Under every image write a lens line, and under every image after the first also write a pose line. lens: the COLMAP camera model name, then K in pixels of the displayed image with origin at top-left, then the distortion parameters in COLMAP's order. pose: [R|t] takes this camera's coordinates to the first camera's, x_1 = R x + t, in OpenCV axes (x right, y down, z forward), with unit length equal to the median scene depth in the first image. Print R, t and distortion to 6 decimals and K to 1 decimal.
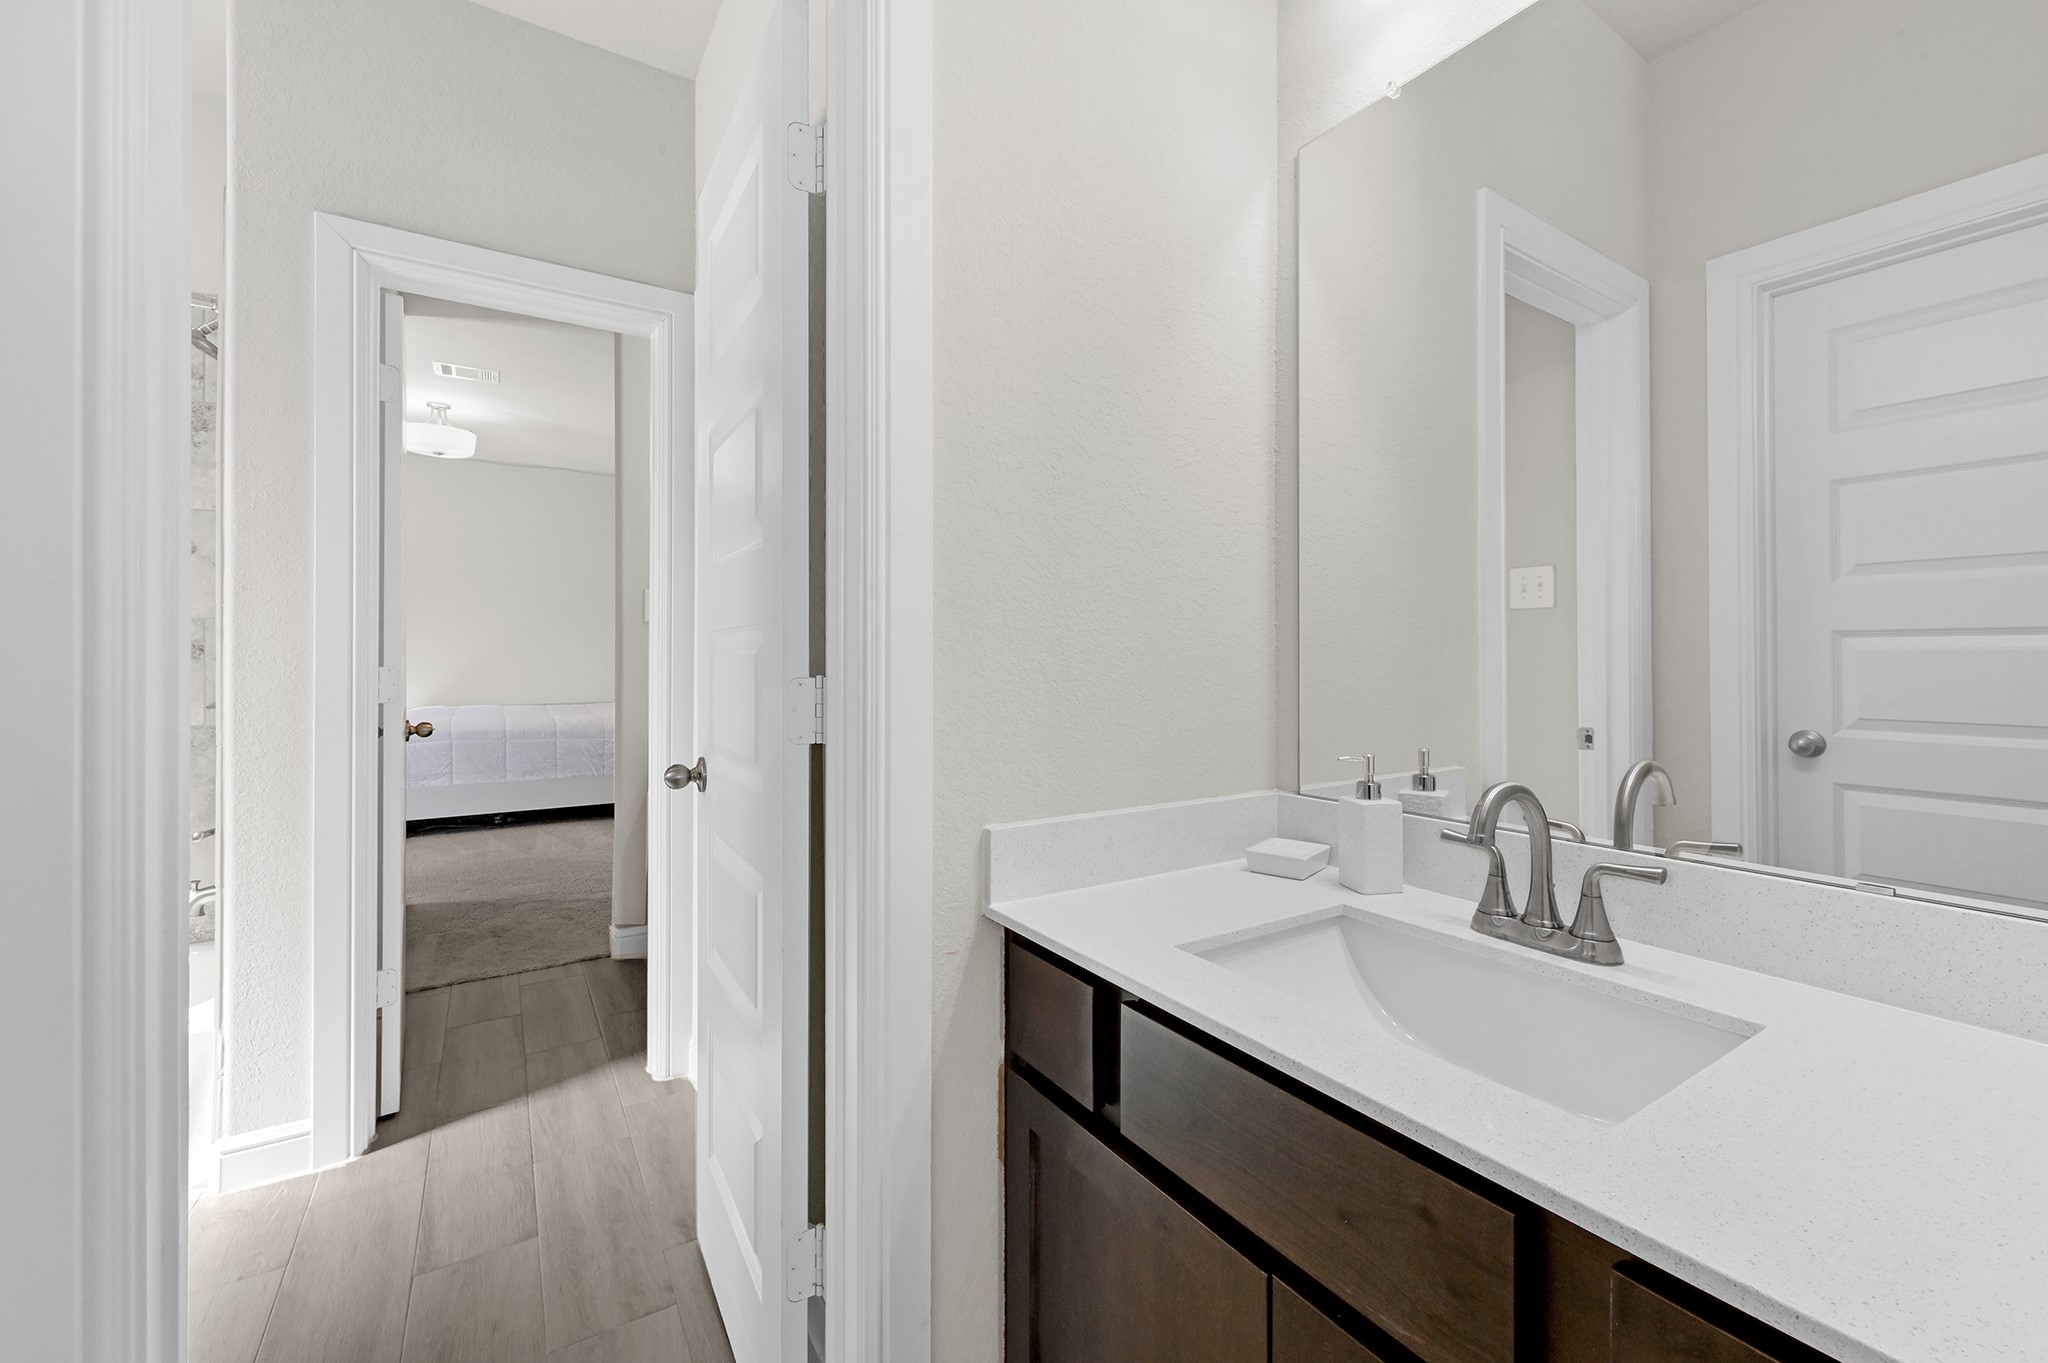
lens RADIAL K [[847.2, 0, 1018.8], [0, 847.2, 659.2], [0, 0, 1]] dist [-0.001740, 0.000008]
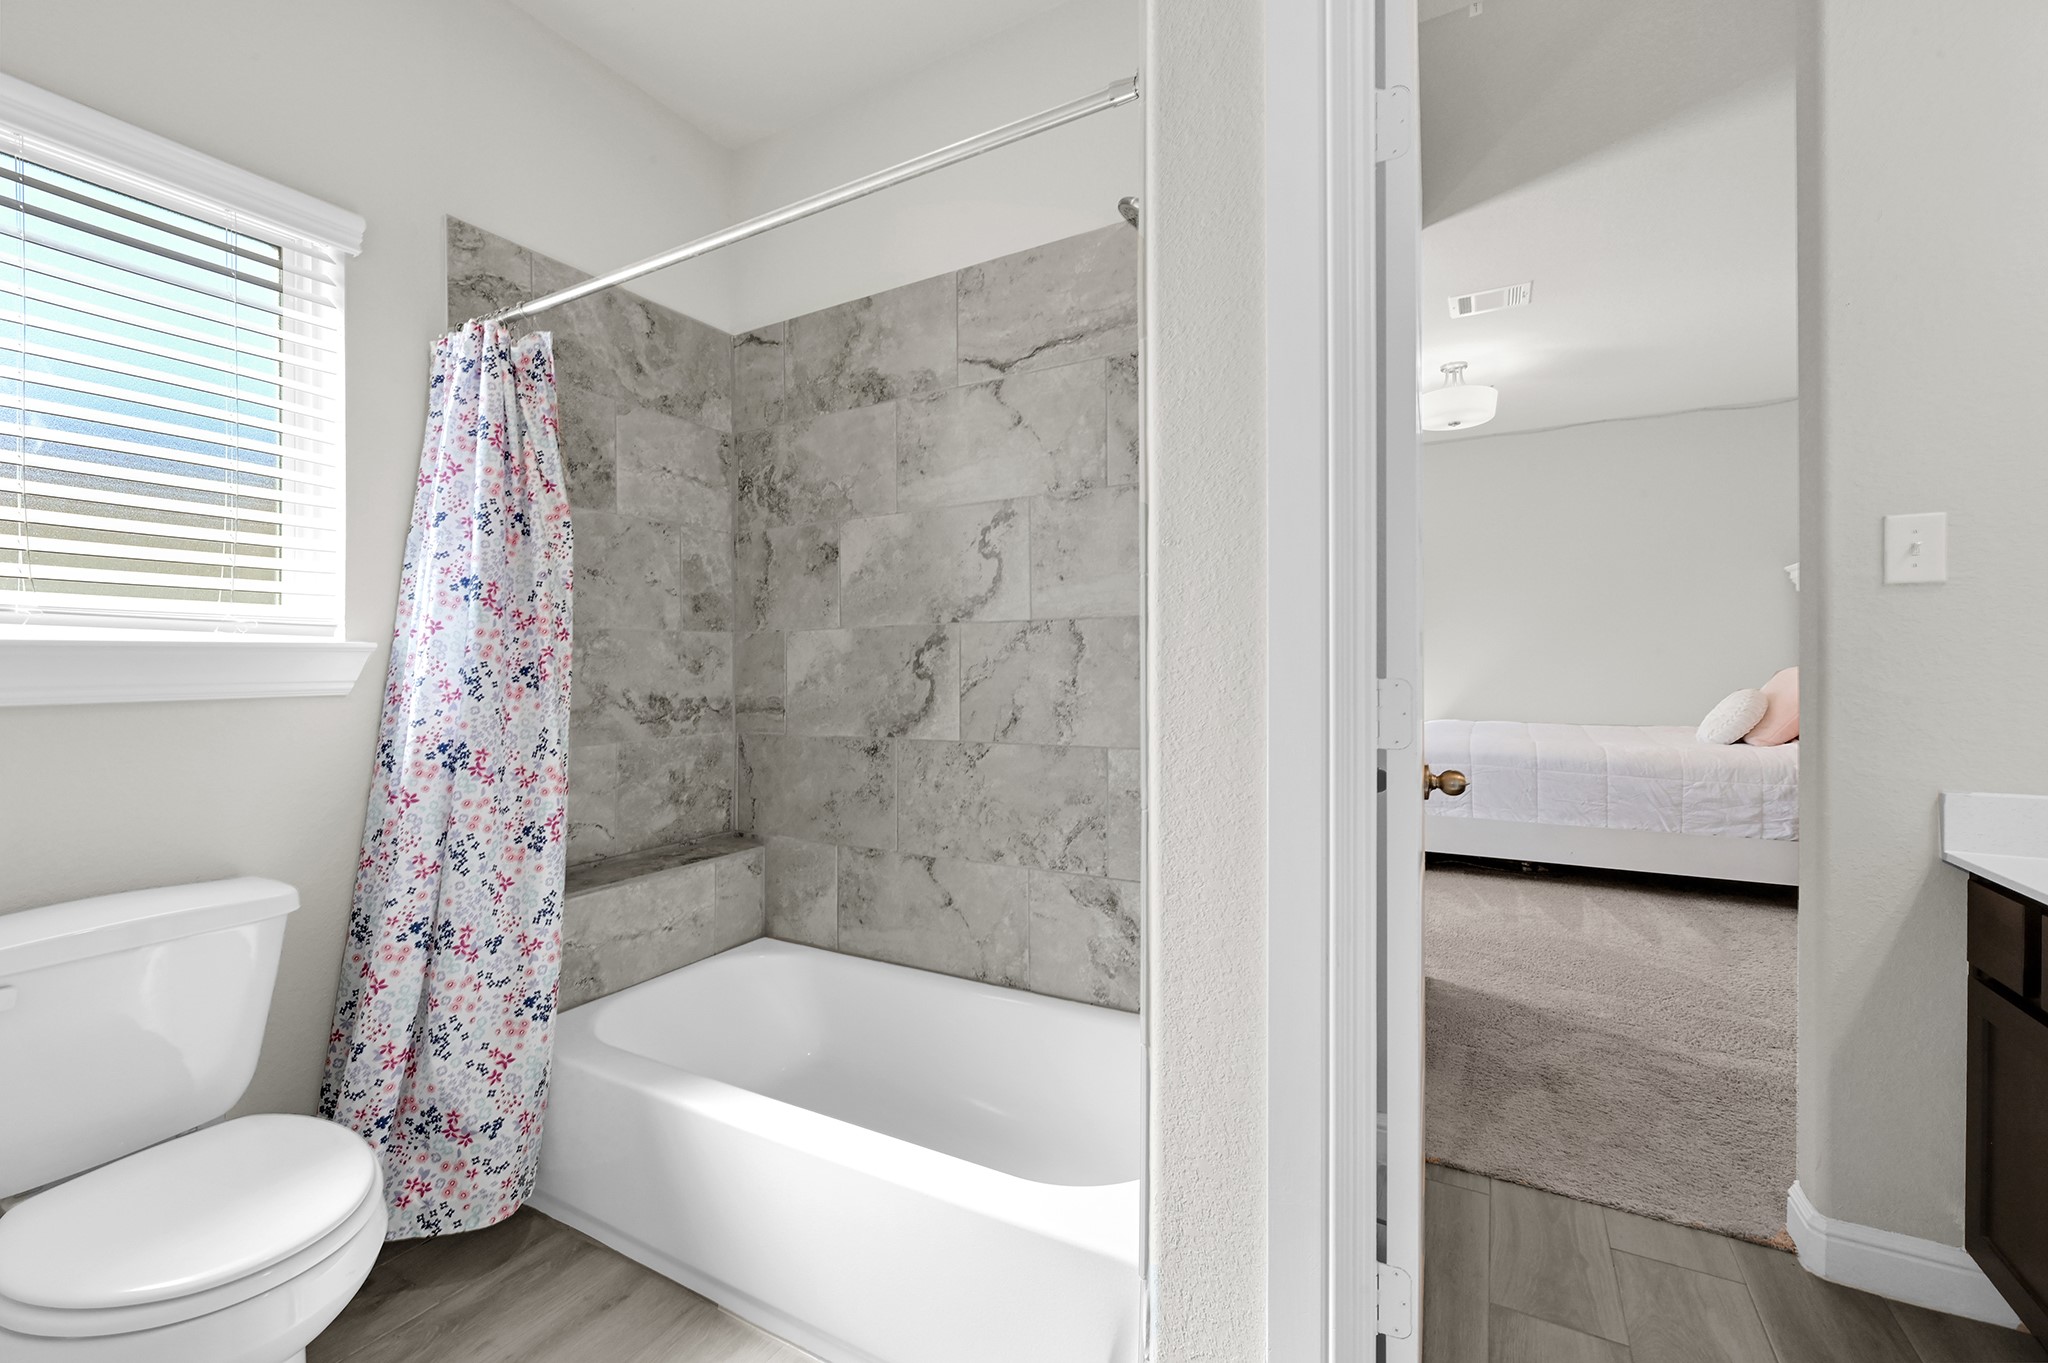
lens RADIAL K [[833.8, 0, 1035.1], [0, 833.8, 699.1], [0, 0, 1]] dist [0.000738, 0.000151]
pose [[0.487934, 0.010829, -0.872813, -0.216392], [0.019007, 0.999554, 0.023027, 0.003326], [0.872673, -0.027825, 0.487511, 0.297510]]
